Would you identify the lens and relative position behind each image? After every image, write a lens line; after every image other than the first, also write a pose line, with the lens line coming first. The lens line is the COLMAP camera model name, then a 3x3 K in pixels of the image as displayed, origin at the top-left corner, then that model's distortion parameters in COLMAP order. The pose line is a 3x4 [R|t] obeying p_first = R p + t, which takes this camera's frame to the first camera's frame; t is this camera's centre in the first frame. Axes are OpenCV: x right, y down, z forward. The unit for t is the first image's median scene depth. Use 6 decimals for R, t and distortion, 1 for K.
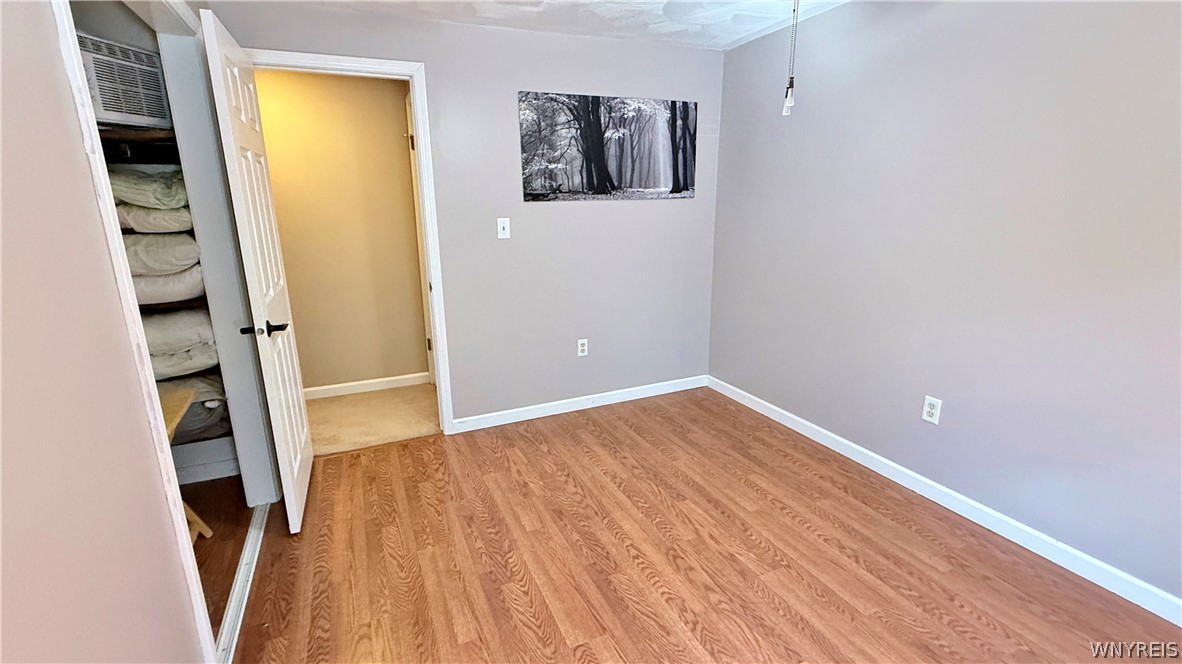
lens RADIAL K [[526.3, 0, 591.0], [0, 526.3, 332.0], [0, 0, 1]] dist [-0.000180, -0.000013]
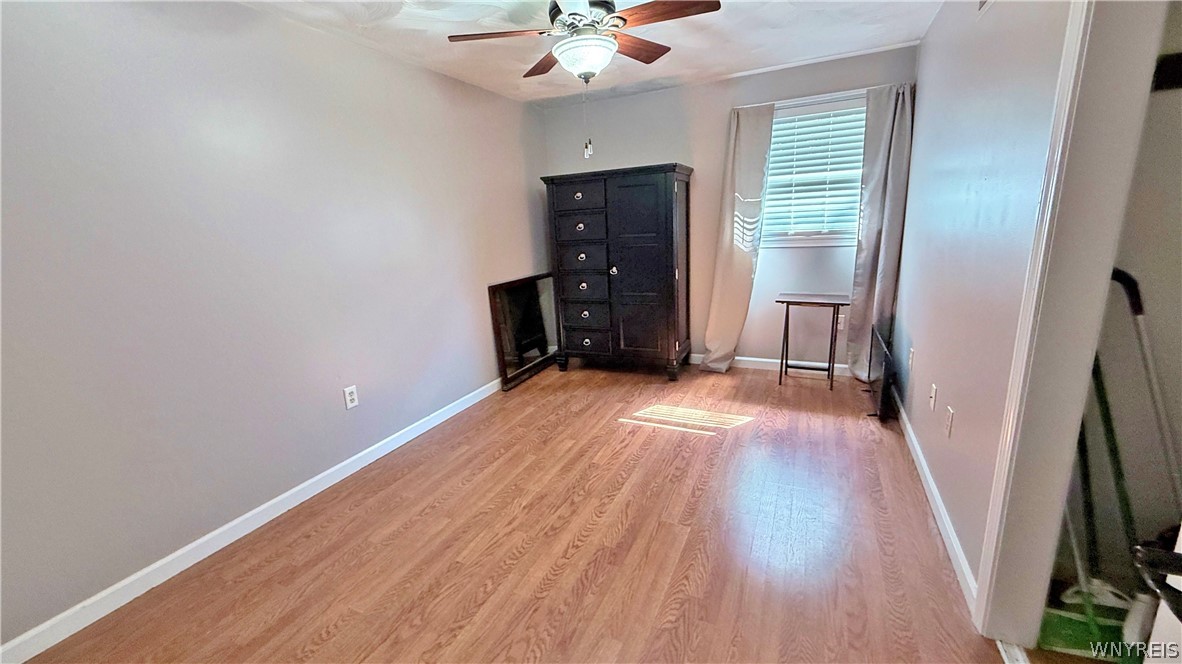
lens RADIAL K [[472.6, 0, 584.6], [0, 472.6, 332.6], [0, 0, 1]] dist [0.008778, 0.000112]
pose [[-0.641927, -0.132416, 0.755246, -0.543510], [0.246572, 0.897009, 0.366847, -0.274319], [-0.726039, 0.421711, -0.543164, 1.248299]]
